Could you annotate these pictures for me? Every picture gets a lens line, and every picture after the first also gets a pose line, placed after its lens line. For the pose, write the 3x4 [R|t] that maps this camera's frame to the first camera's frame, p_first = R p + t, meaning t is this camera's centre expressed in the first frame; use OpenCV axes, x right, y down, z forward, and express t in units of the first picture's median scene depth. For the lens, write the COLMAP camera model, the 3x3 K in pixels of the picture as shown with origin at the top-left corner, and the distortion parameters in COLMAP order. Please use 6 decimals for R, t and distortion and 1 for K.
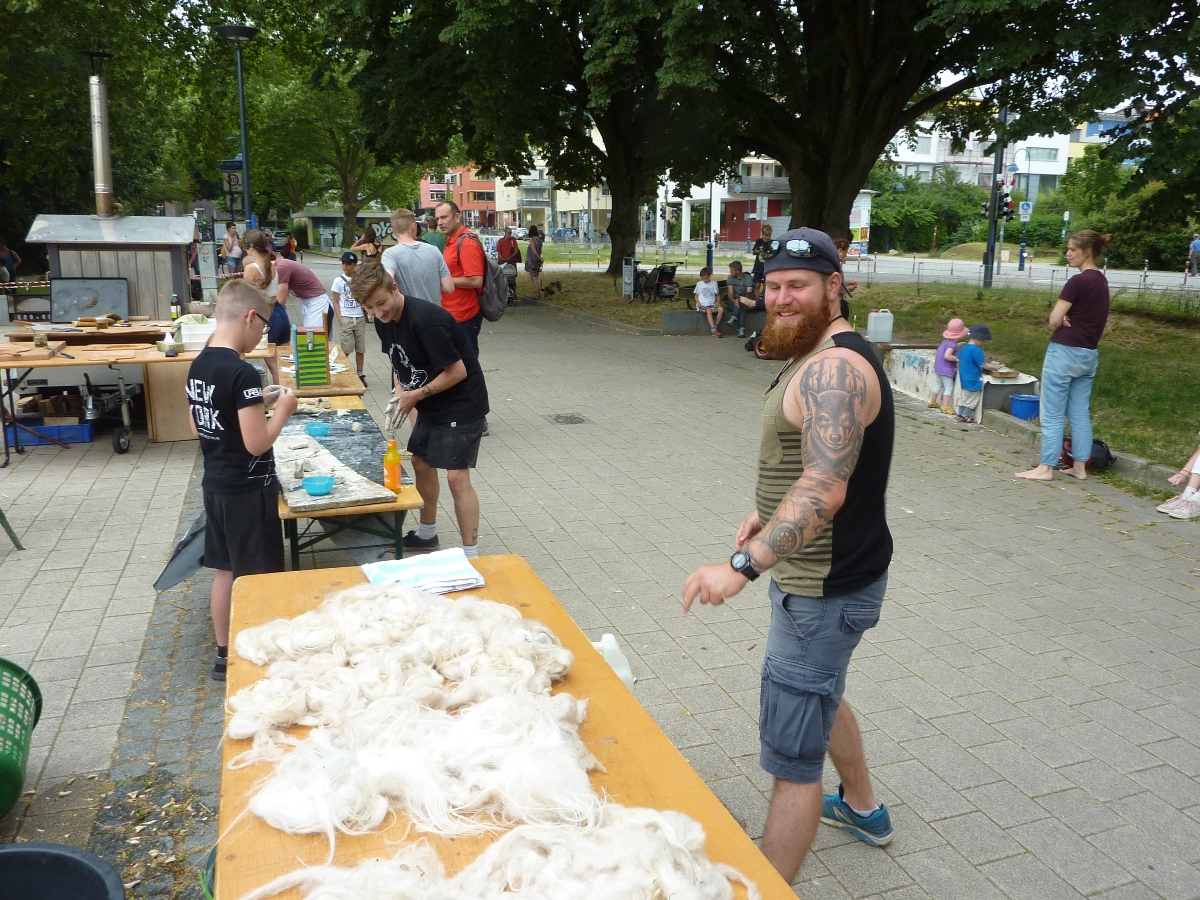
lens RADIAL K [[924.4, 0, 600.0], [0, 924.4, 450.0], [0, 0, 1]] dist [-0.008925, -0.008071]
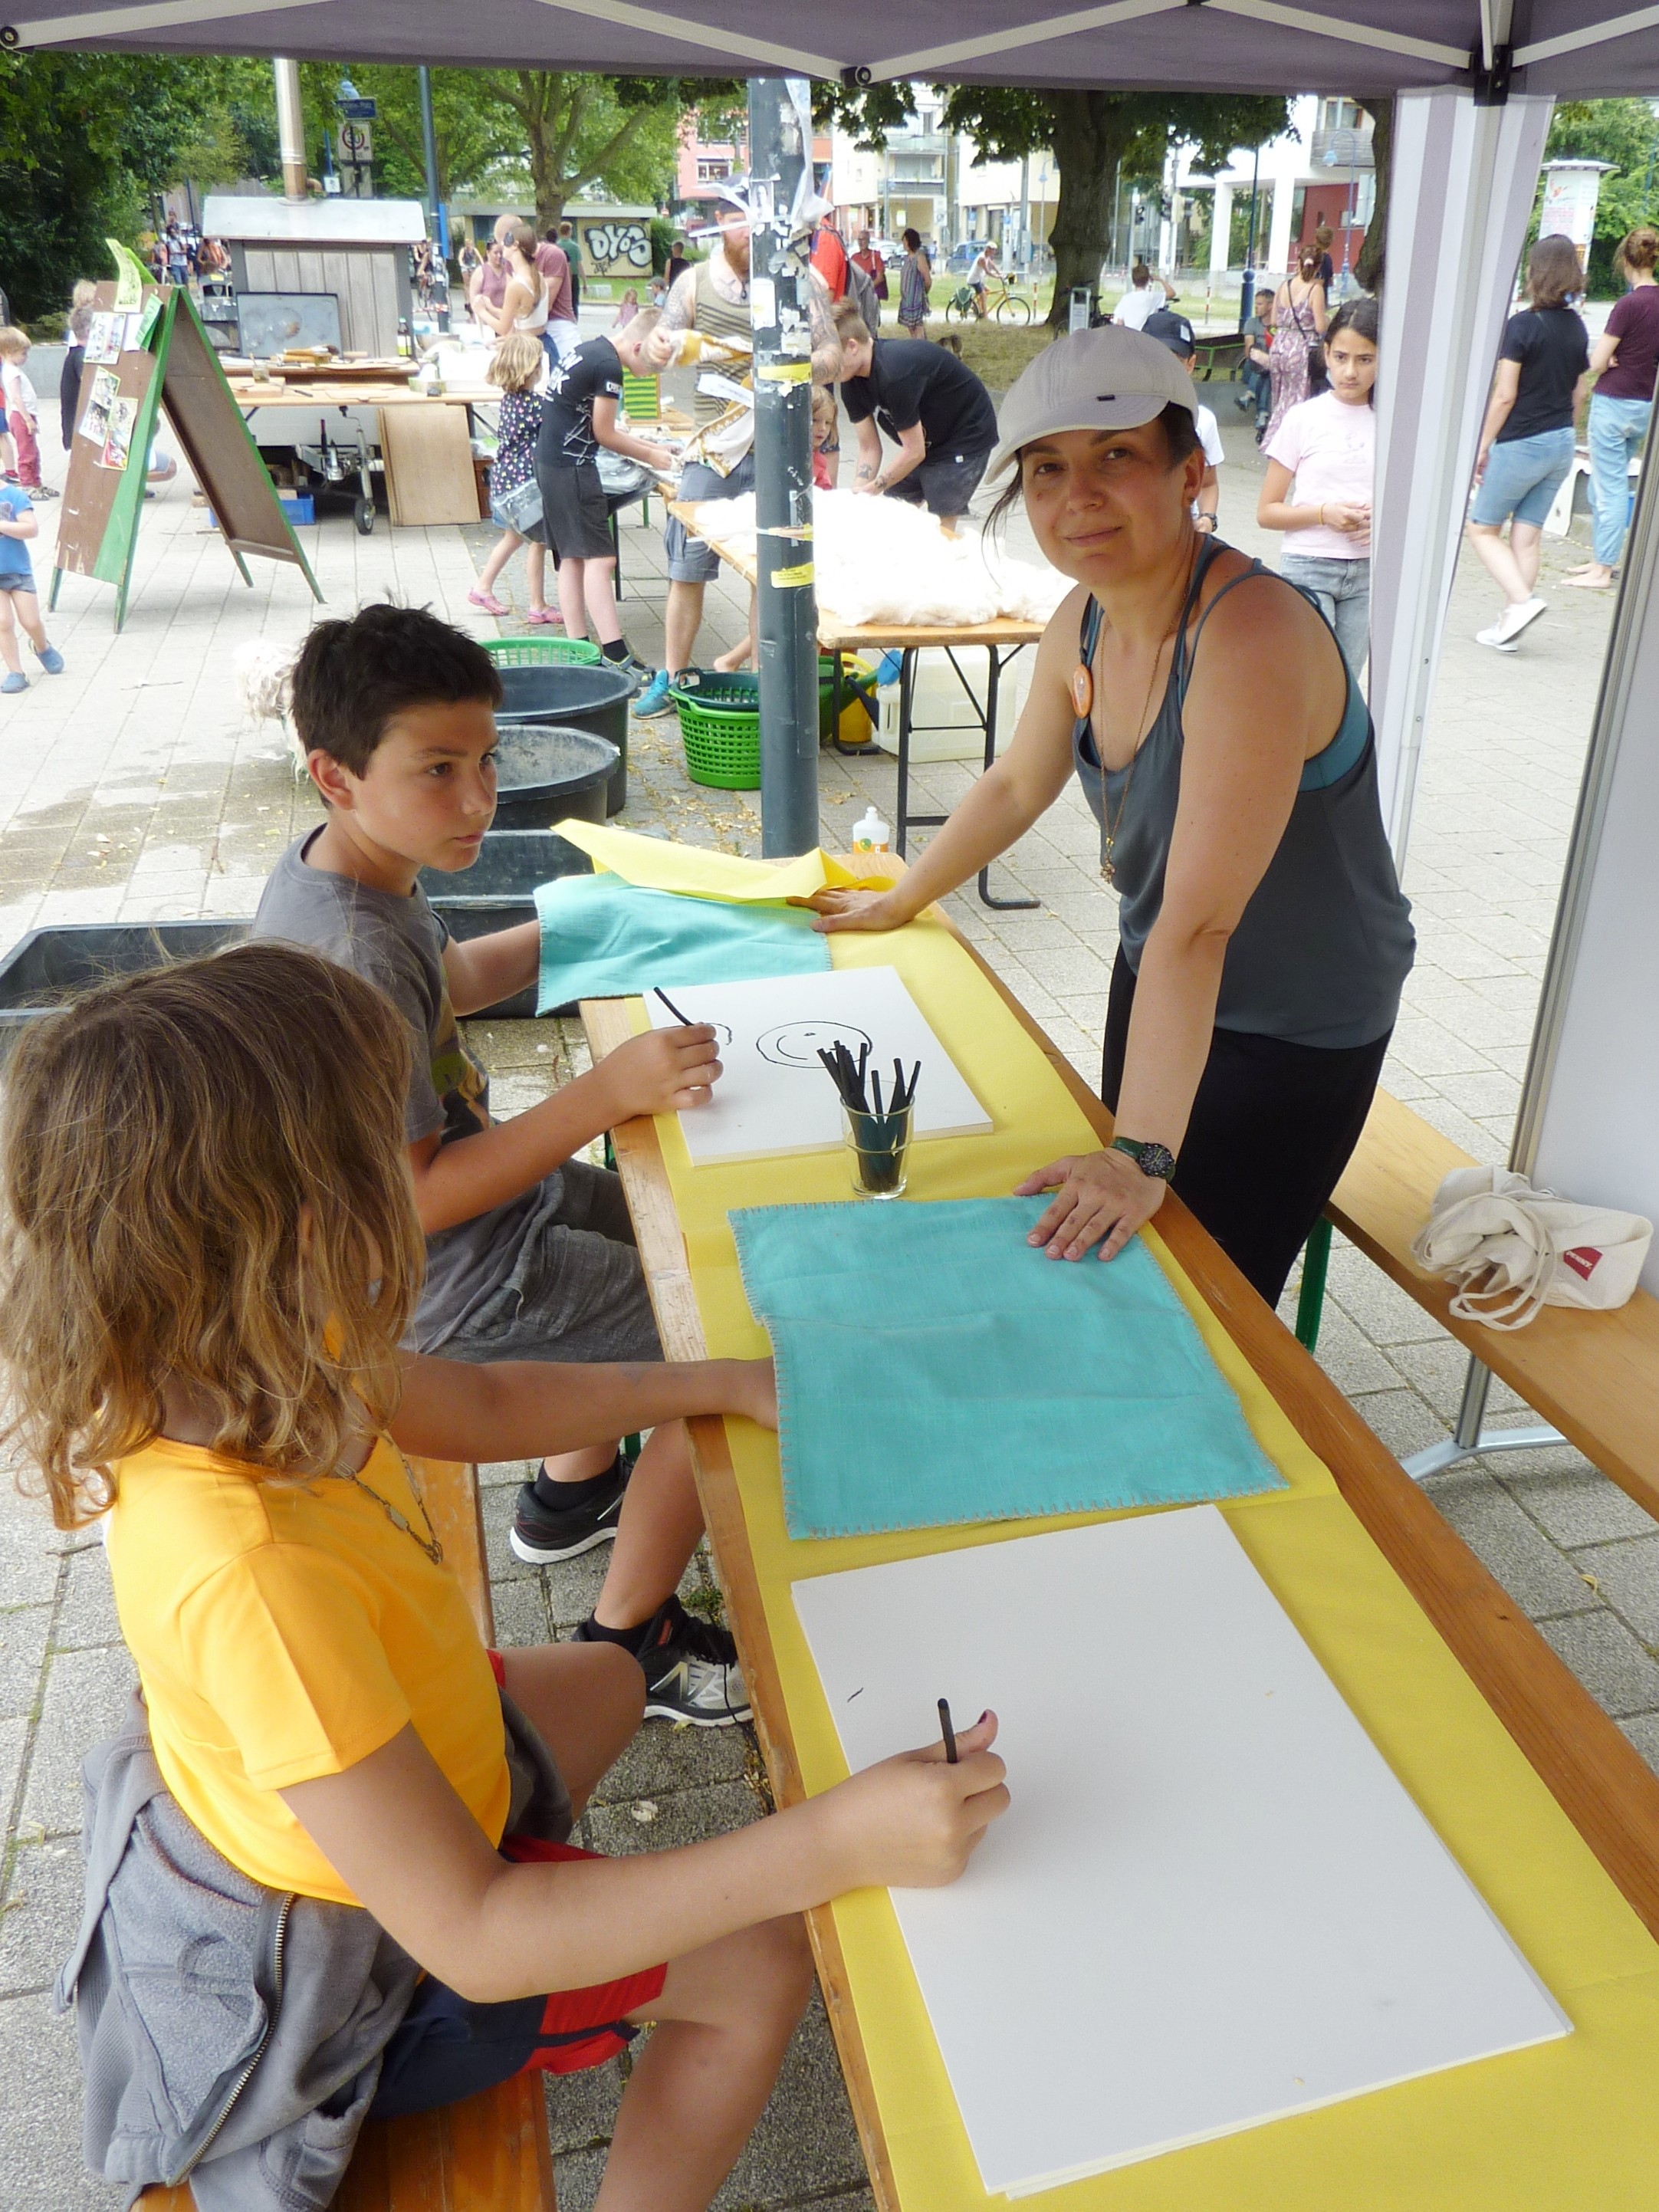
lens RADIAL K [[1807.2, 0, 912.9], [0, 1807.2, 1107.2], [0, 0, 1]] dist [-0.016130, -0.005800]
pose [[0.997674, 0.033635, -0.059295, 0.006991], [-0.020456, 0.977431, 0.210262, 0.032004], [0.065029, -0.208560, 0.975845, -0.114278]]
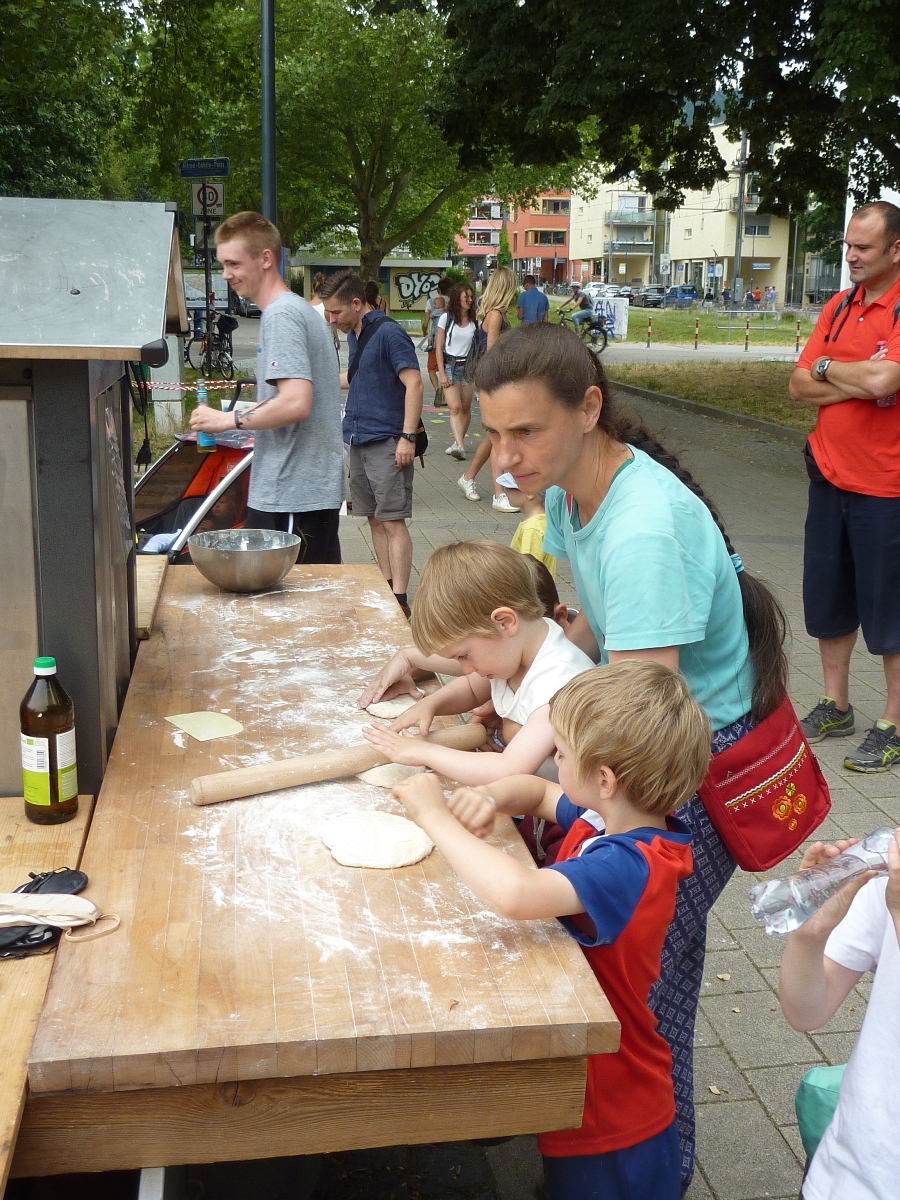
lens RADIAL K [[1337.8, 0, 467.4], [0, 1337.8, 618.2], [0, 0, 1]] dist [-0.003204, -0.011669]
pose [[0.985516, 0.047265, -0.162863, -0.092770], [-0.045948, 0.998874, 0.011847, -0.048646], [0.163239, -0.004192, 0.986578, 0.206824]]
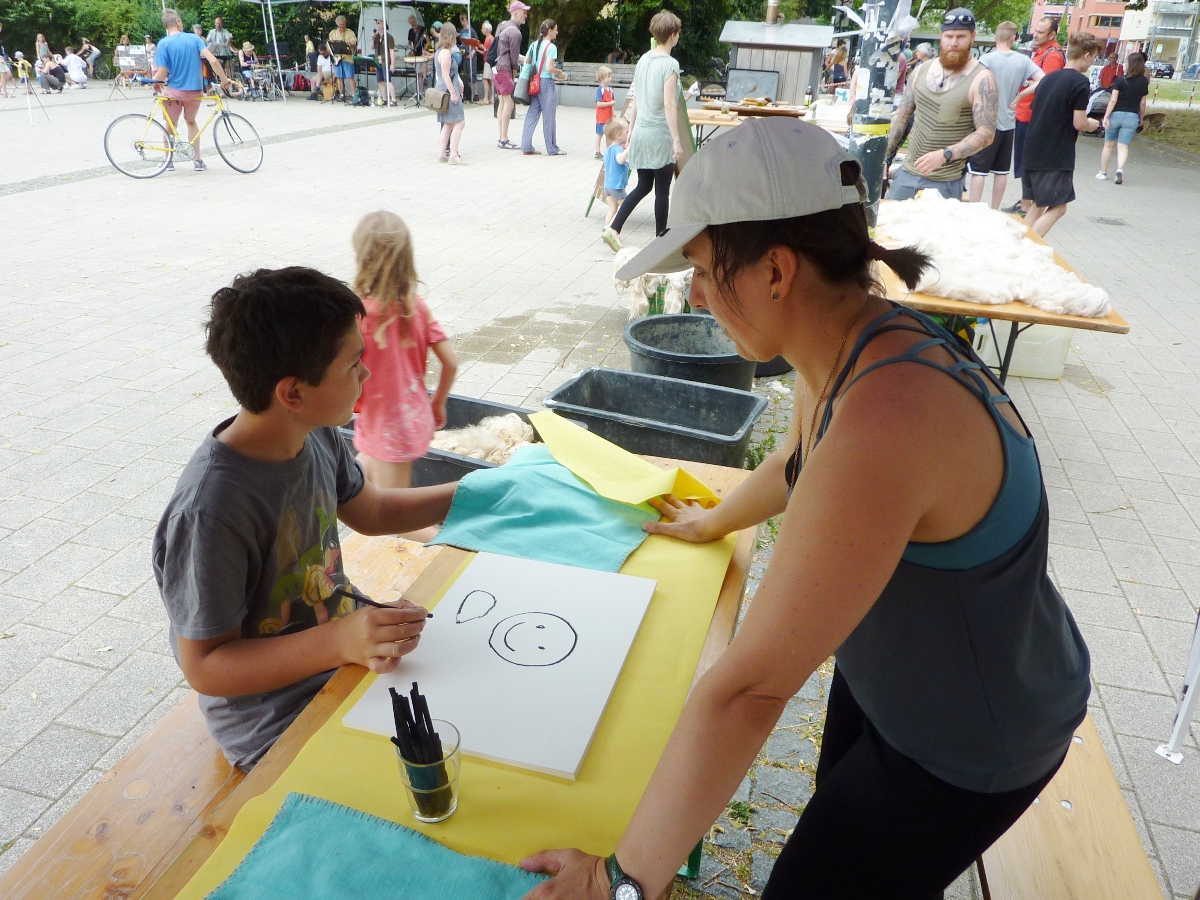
lens RADIAL K [[924.4, 0, 600.0], [0, 924.4, 450.0], [0, 0, 1]] dist [-0.032593, 0.000648]
pose [[0.830481, 0.248381, -0.498606, 0.020539], [-0.157980, 0.963357, 0.216763, 0.025606], [0.534175, -0.101248, 0.839289, -0.086031]]
